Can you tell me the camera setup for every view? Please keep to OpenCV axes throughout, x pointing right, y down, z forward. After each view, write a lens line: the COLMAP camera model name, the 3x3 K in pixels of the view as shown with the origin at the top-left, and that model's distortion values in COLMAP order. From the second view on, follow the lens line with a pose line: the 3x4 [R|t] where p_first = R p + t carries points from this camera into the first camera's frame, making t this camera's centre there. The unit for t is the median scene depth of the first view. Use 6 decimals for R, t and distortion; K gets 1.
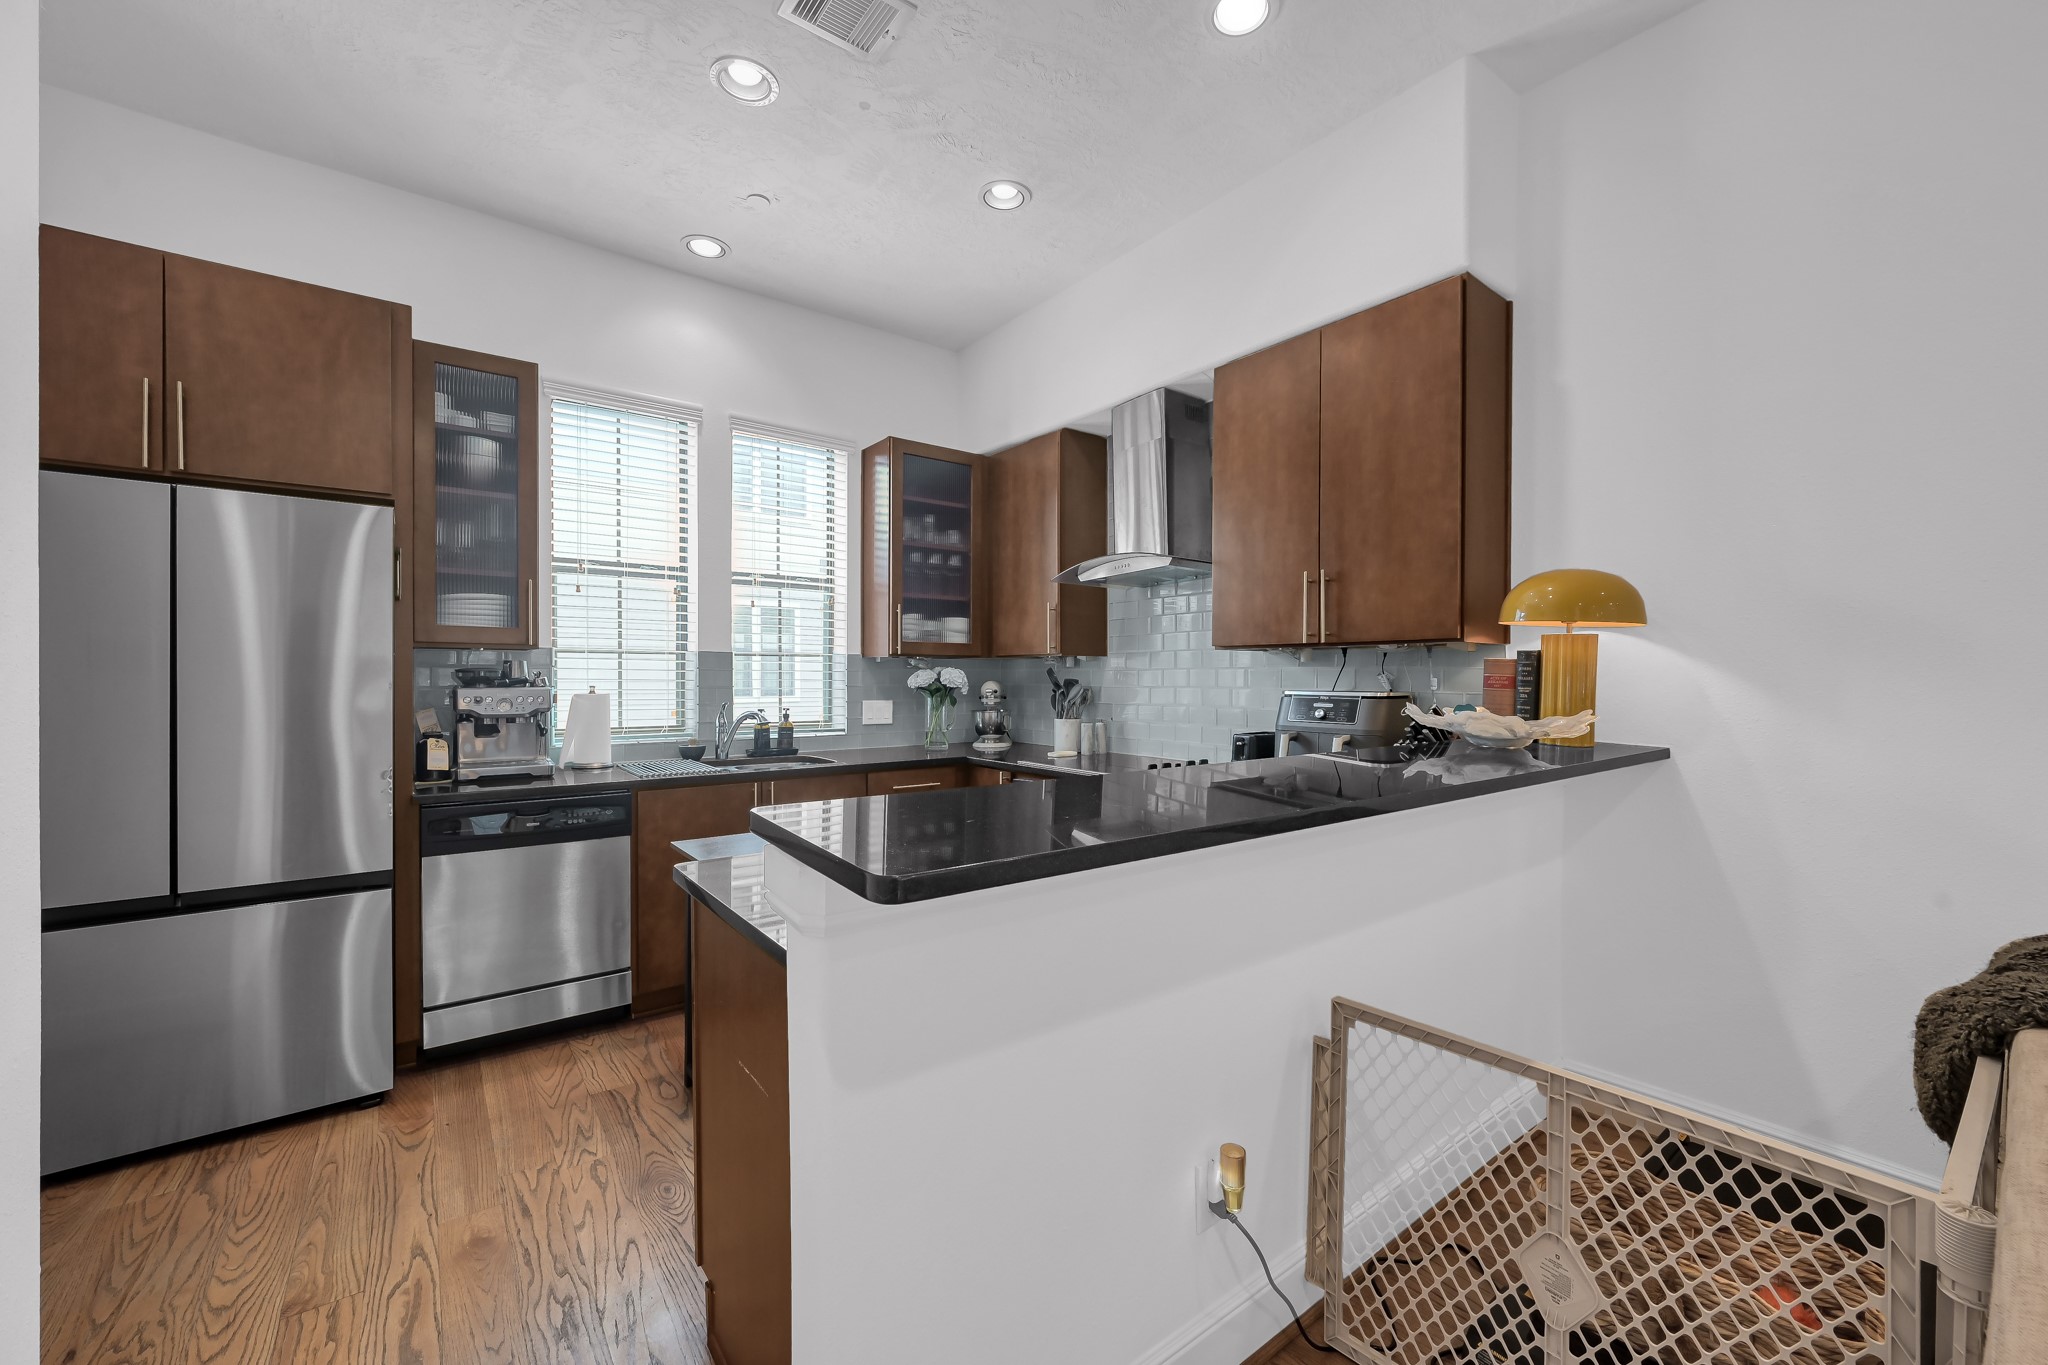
lens RADIAL K [[803.0, 0, 1039.2], [0, 803.0, 681.5], [0, 0, 1]] dist [-0.001188, 0.000416]
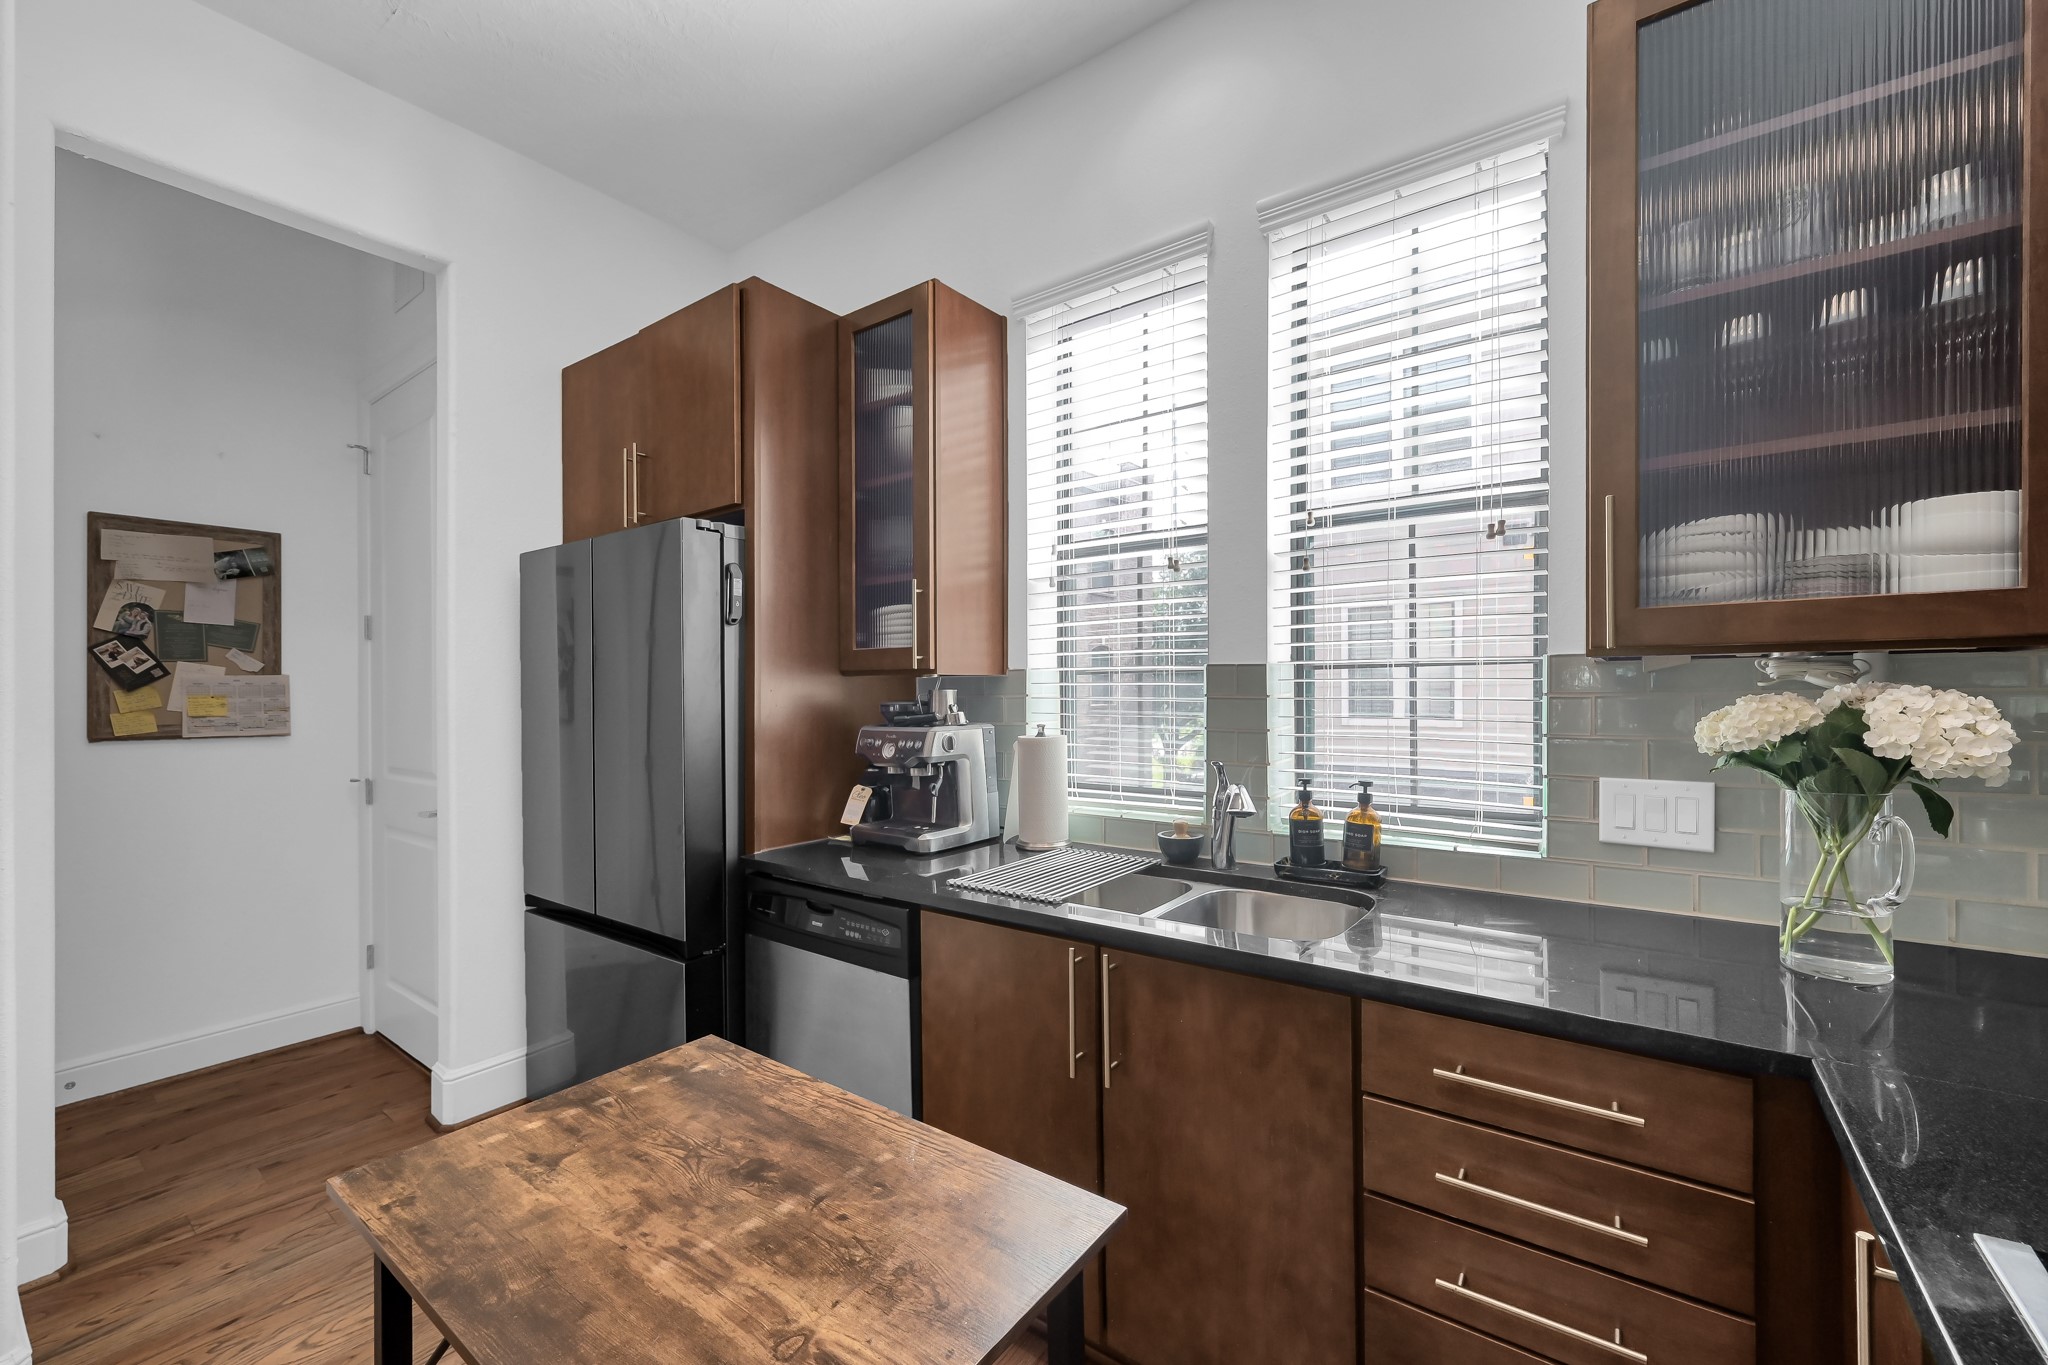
lens RADIAL K [[803.0, 0, 1041.7], [0, 803.0, 702.9], [0, 0, 1]] dist [-0.001188, 0.000416]
pose [[0.280617, 0.009390, -0.959774, 0.075576], [0.006216, 0.999913, 0.011600, -0.018192], [0.959800, -0.009221, 0.280534, 0.724176]]
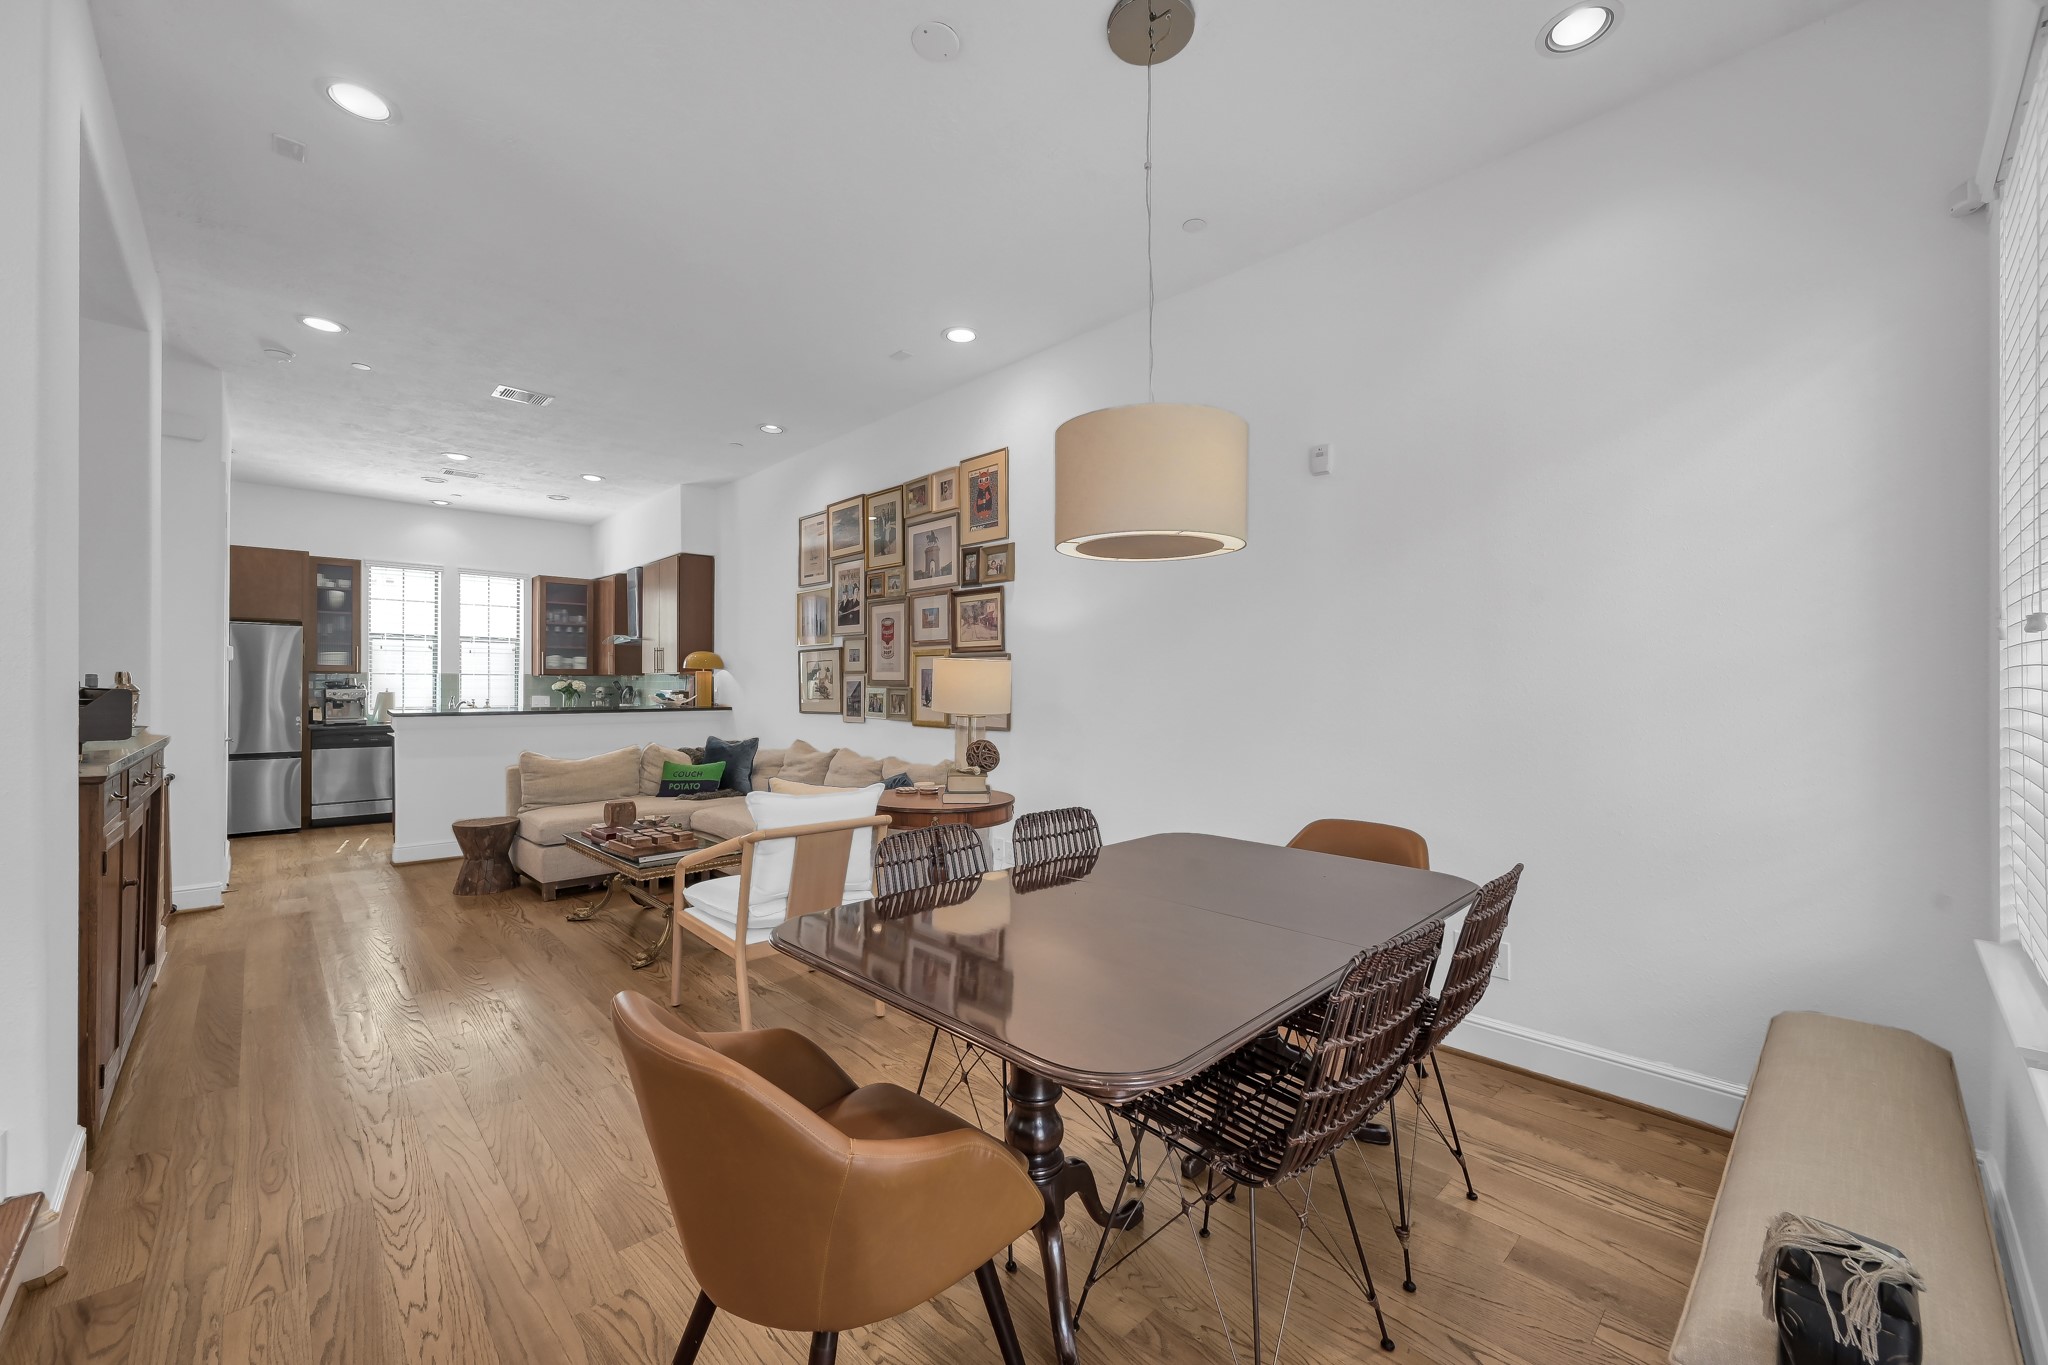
lens RADIAL K [[803.0, 0, 1029.1], [0, 803.0, 683.9], [0, 0, 1]] dist [-0.001188, 0.000416]
pose [[0.995234, 0.000869, 0.097517, 0.983644], [-0.000157, 0.999973, -0.007313, 0.008489], [-0.097520, 0.007262, 0.995207, -1.380458]]
